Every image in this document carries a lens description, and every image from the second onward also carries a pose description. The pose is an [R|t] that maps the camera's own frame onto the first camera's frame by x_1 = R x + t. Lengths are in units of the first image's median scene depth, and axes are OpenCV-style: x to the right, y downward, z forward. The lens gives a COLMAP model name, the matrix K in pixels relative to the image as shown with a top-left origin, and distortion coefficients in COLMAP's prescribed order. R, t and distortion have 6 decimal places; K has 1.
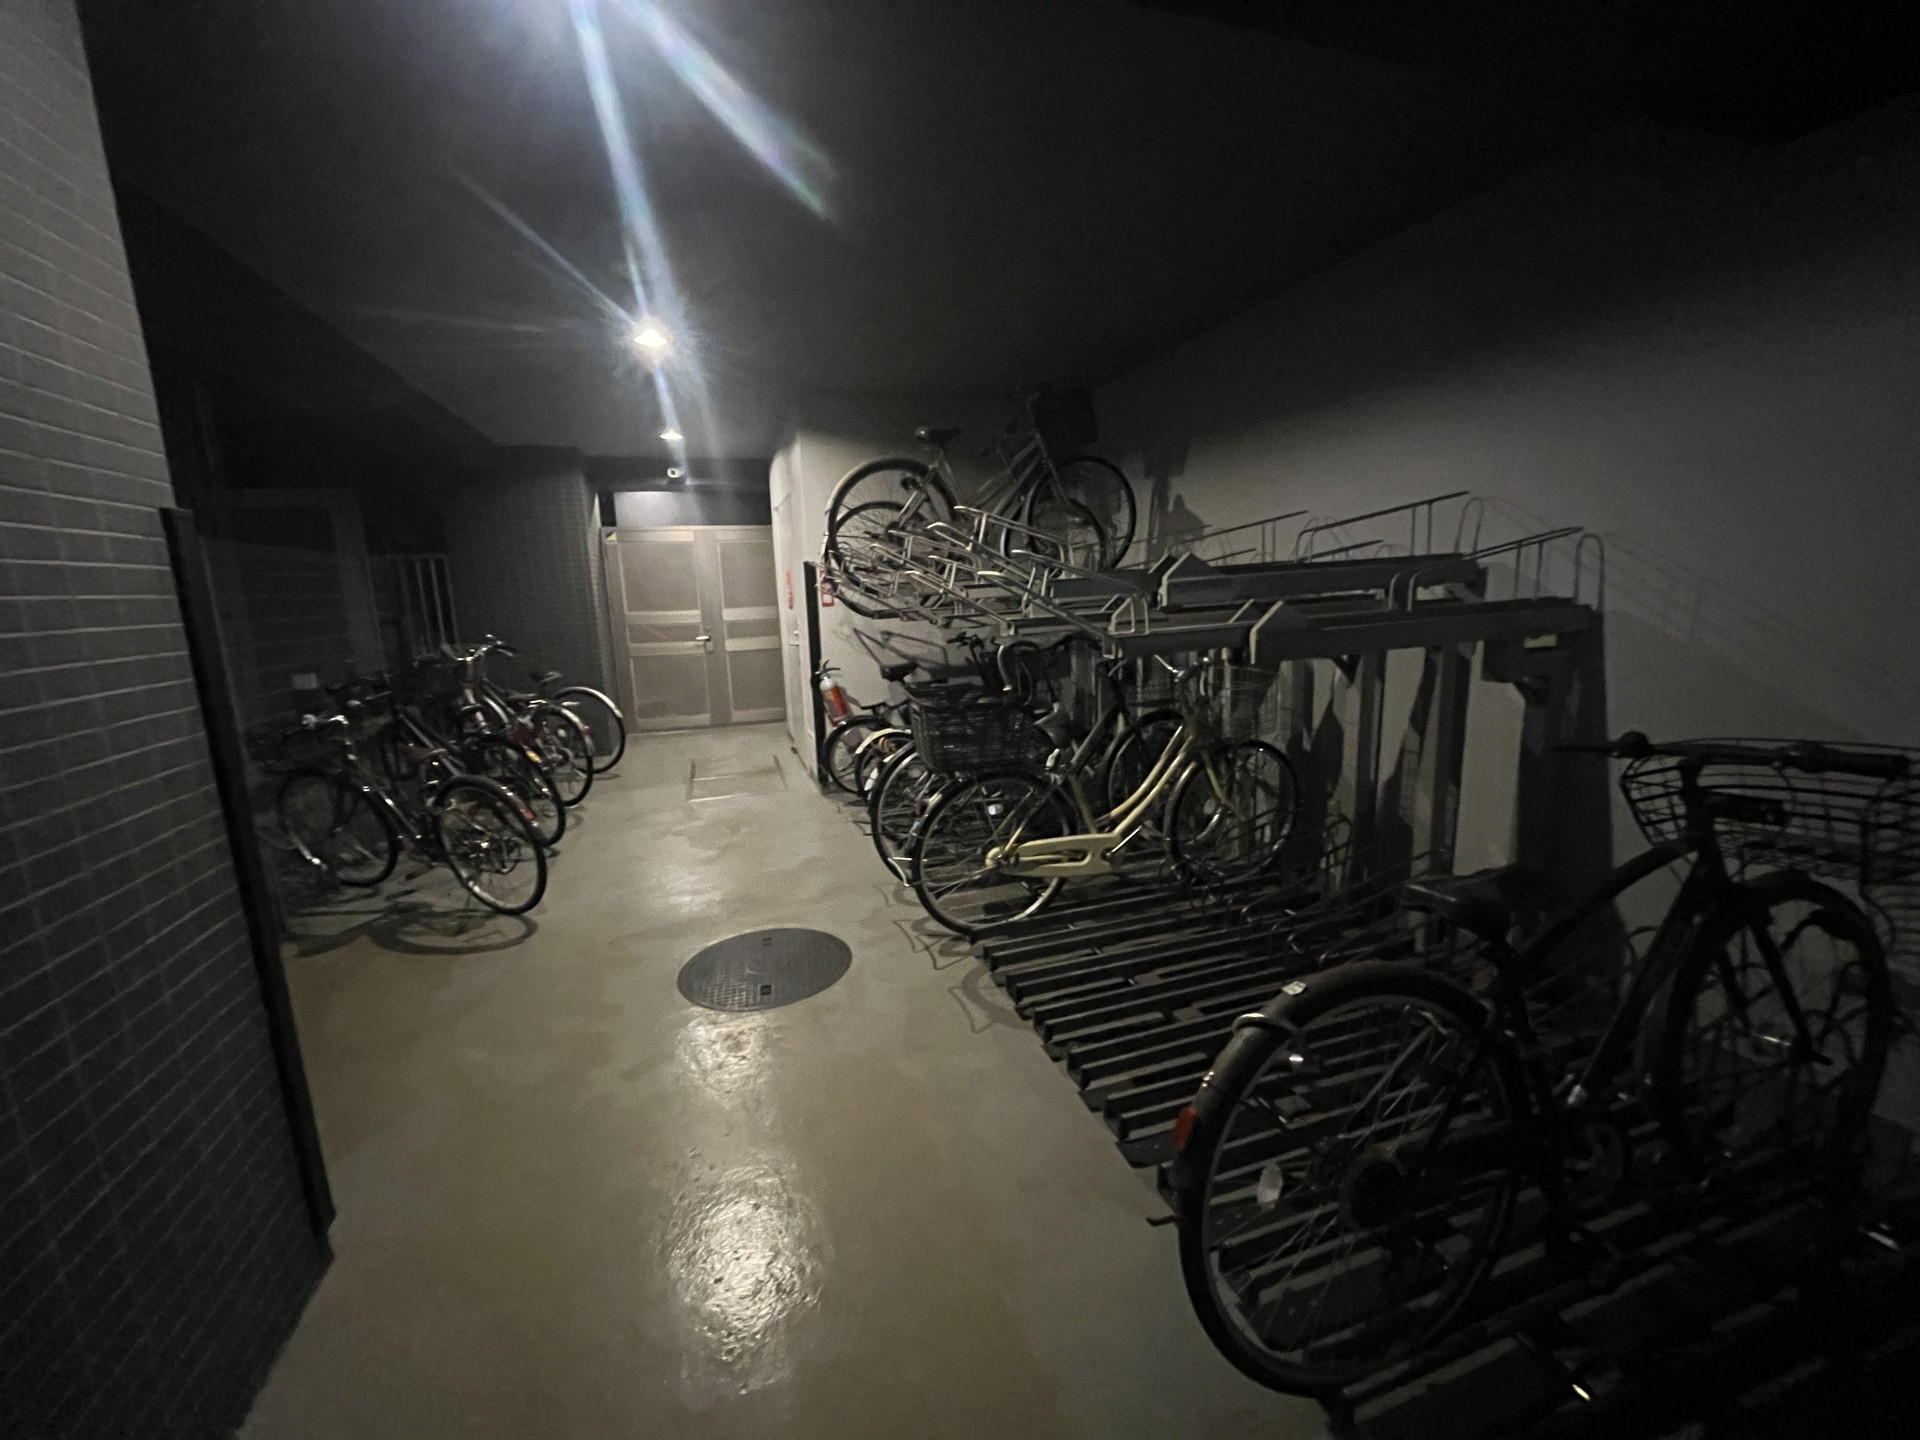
lens RADIAL K [[777.8, 0, 953.9], [0, 777.8, 731.8], [0, 0, 1]] dist [-0.007624, 0.000962]
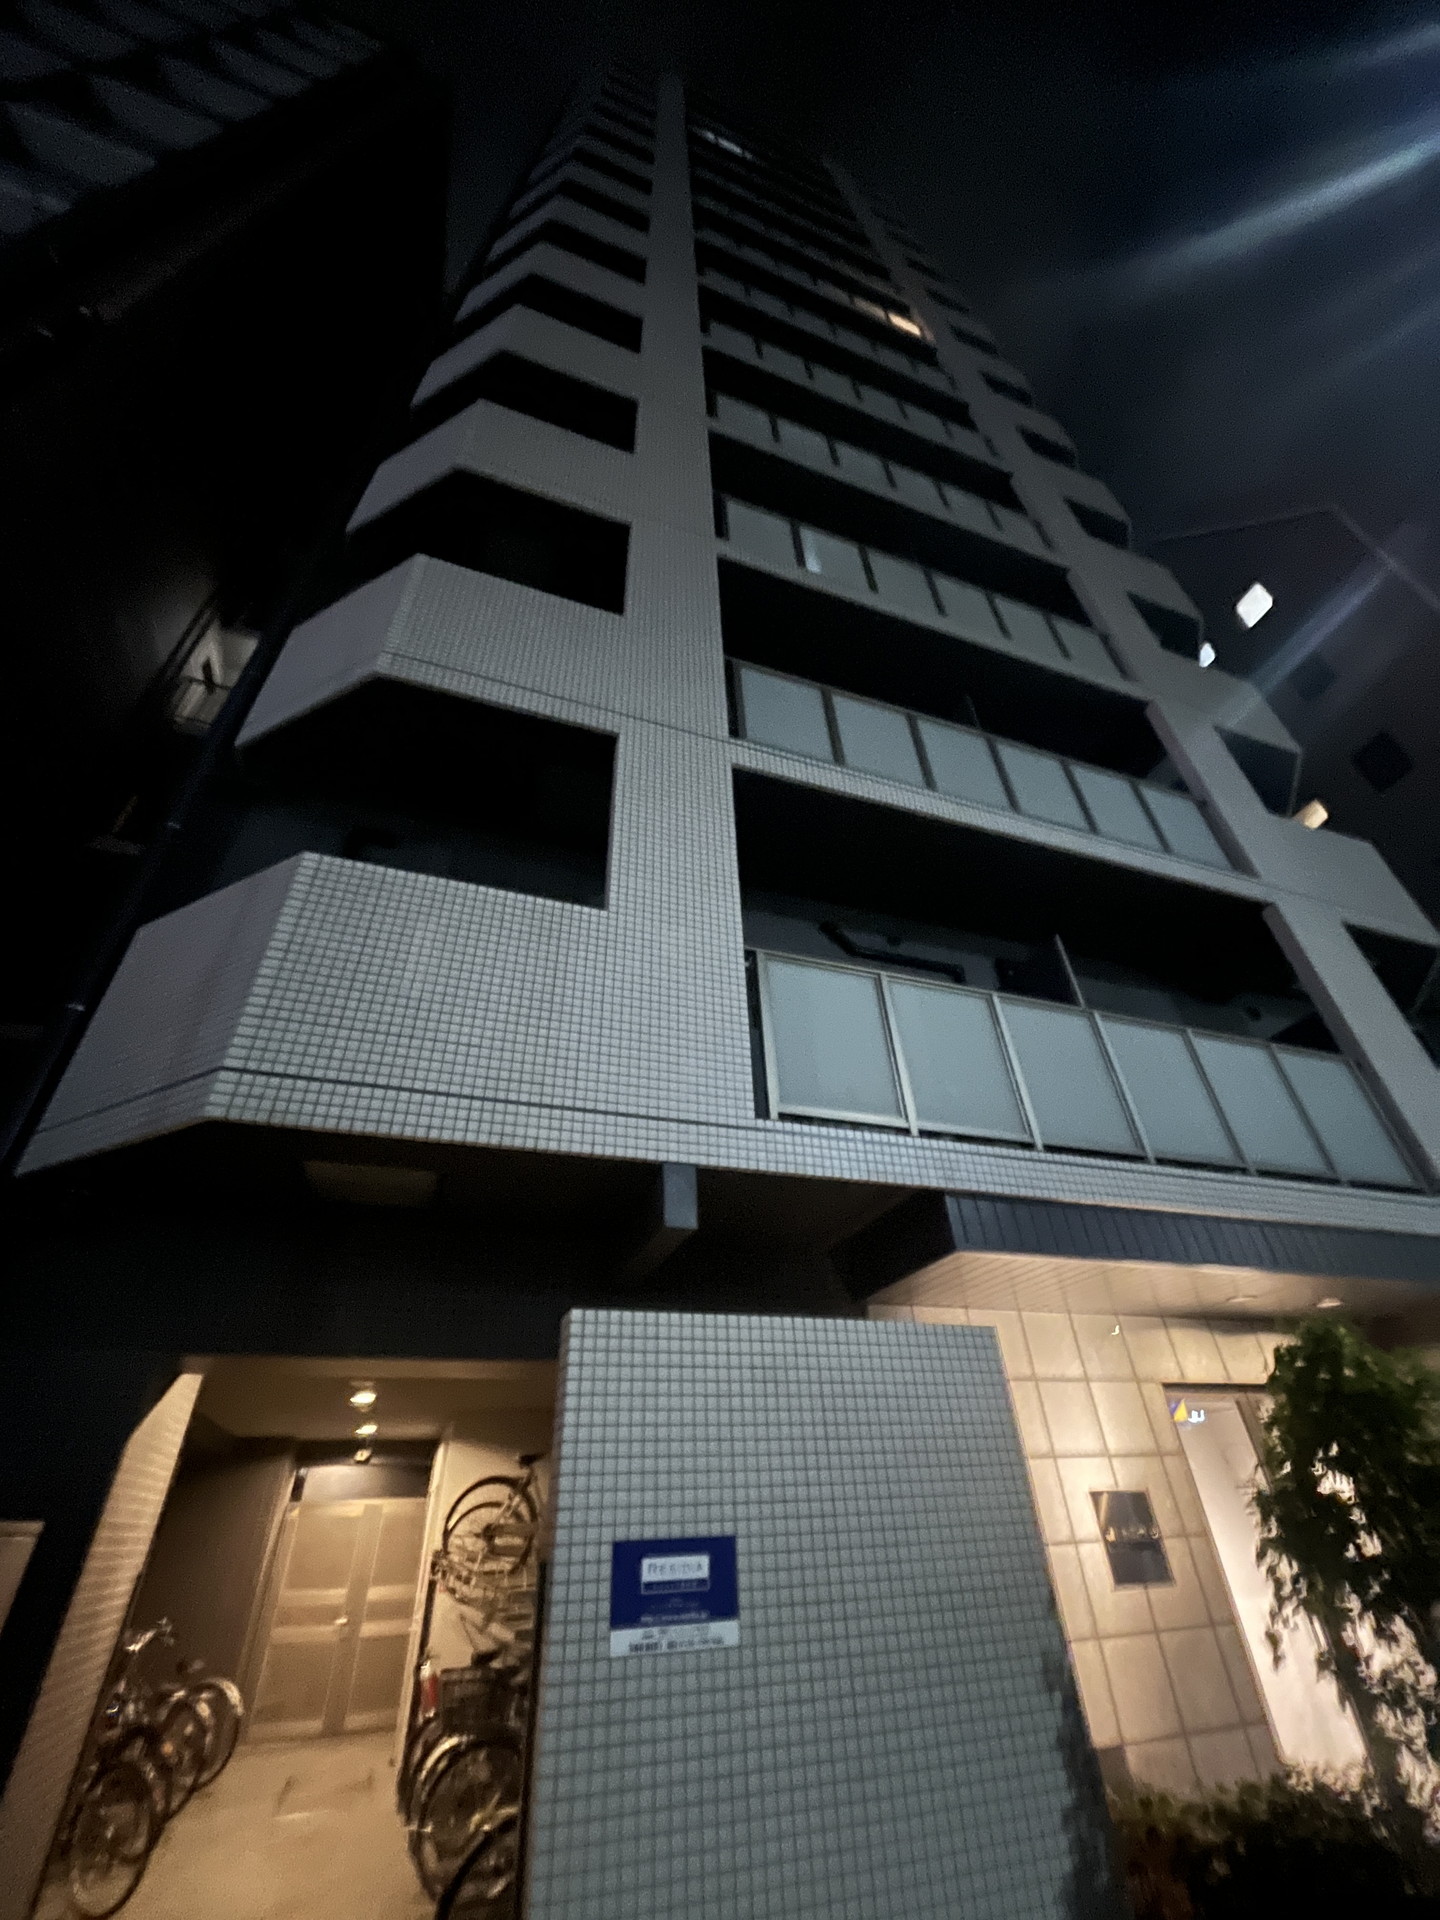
lens RADIAL K [[777.8, 0, 710.9], [0, 777.8, 956.9], [0, 0, 1]] dist [-0.007624, 0.000962]
pose [[0.999714, 0.010520, 0.021474, 0.190274], [0.008538, 0.681802, -0.731487, 0.048590], [-0.022336, 0.731462, 0.681517, -0.510046]]
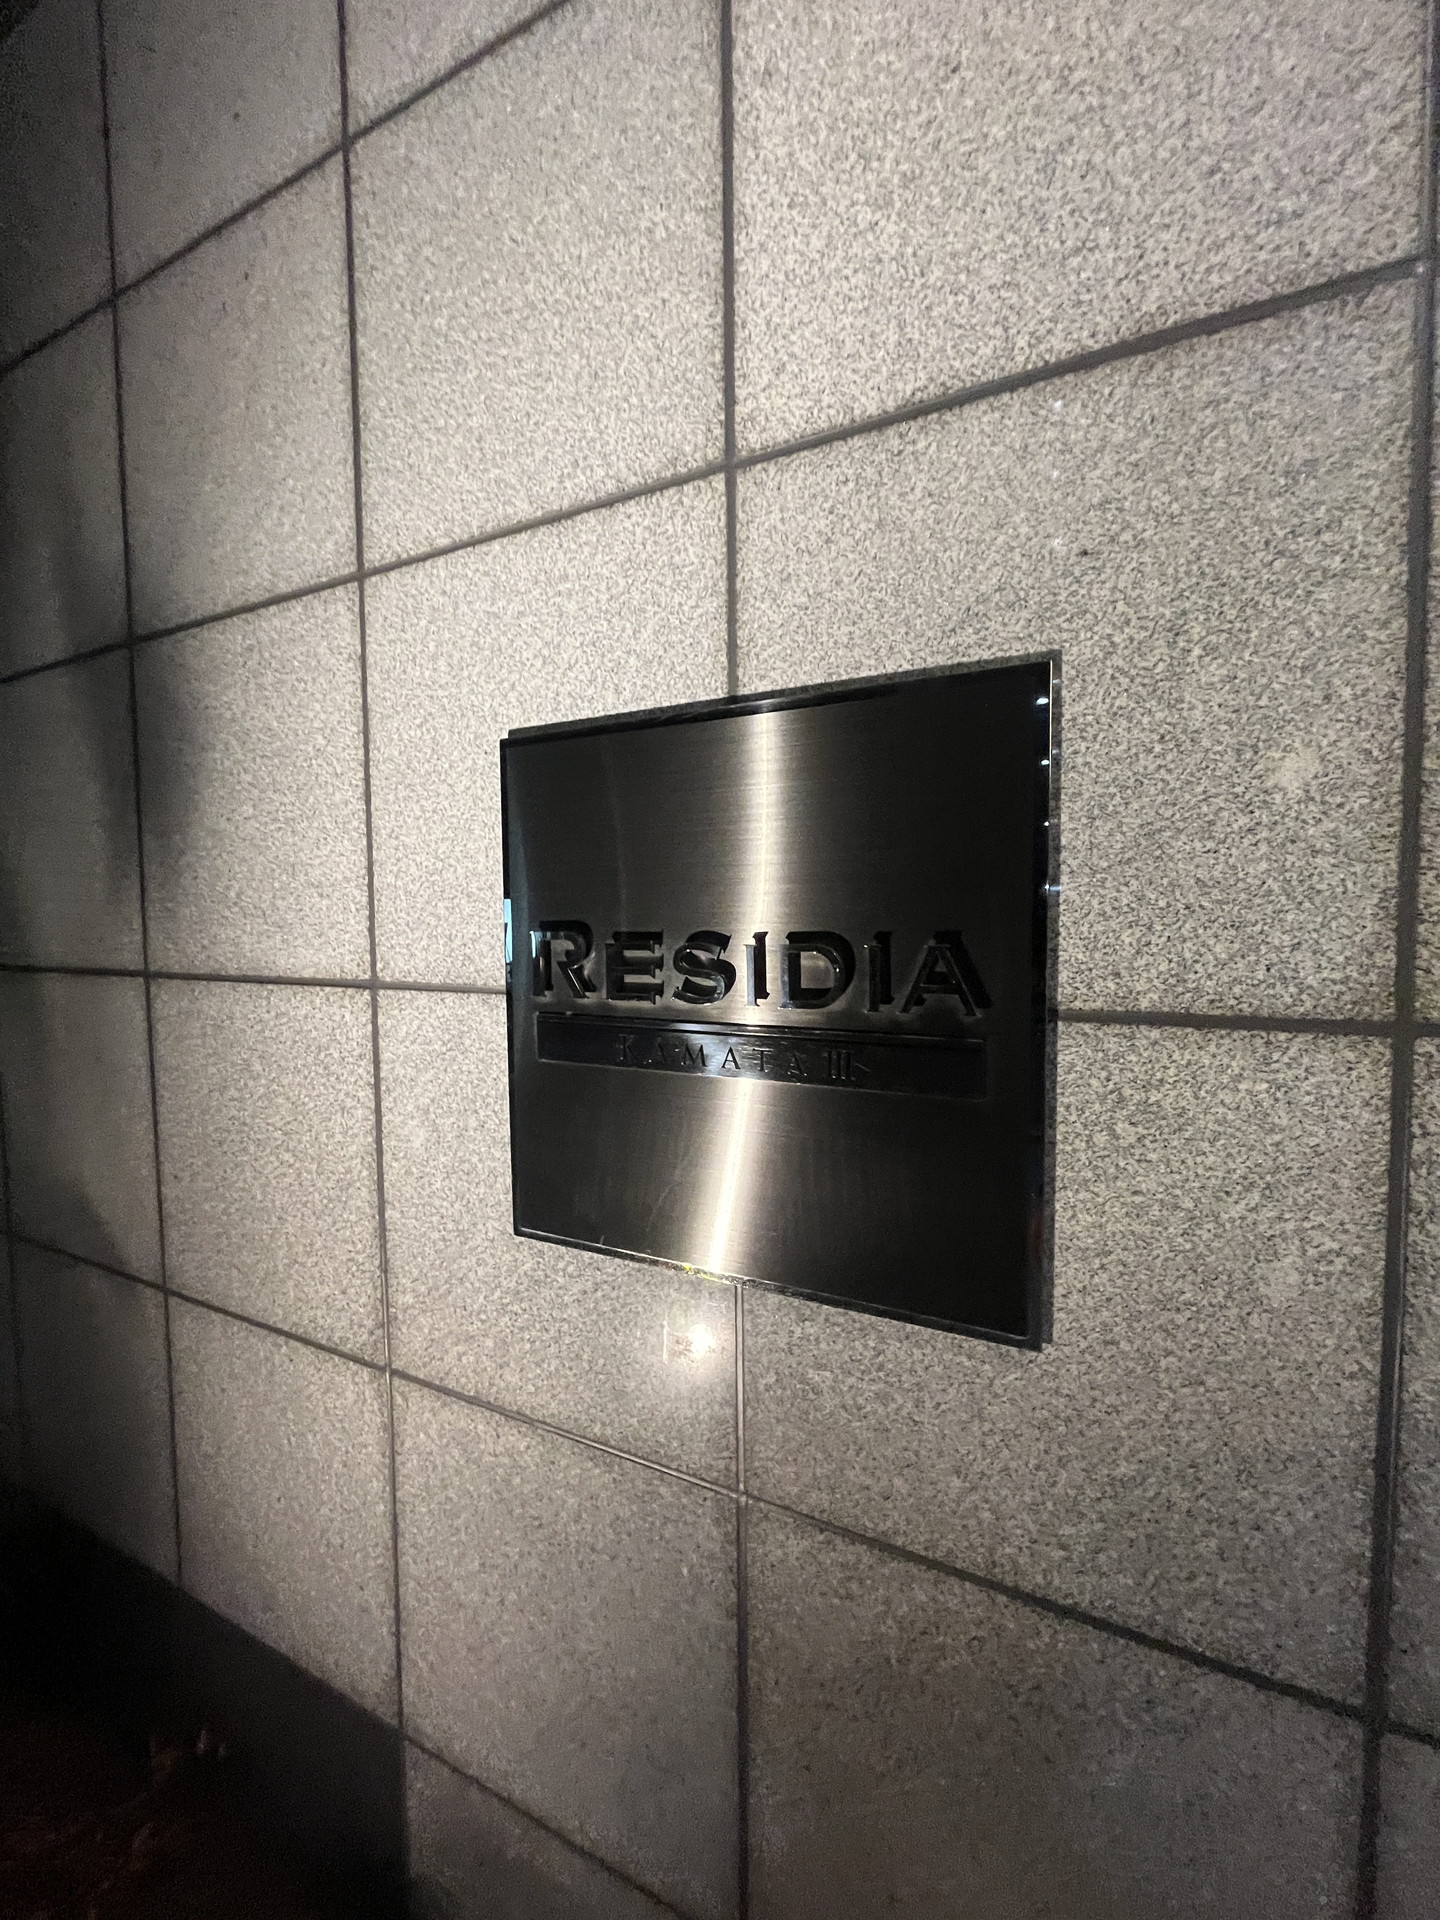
lens RADIAL K [[777.8, 0, 719.2], [0, 777.8, 959.8], [0, 0, 1]] dist [-0.007624, 0.000962]
pose [[0.710624, 0.060234, -0.700988, 0.626360], [-0.142571, 0.987986, -0.059636, -0.090789], [0.688975, 0.142319, 0.710675, 0.221751]]
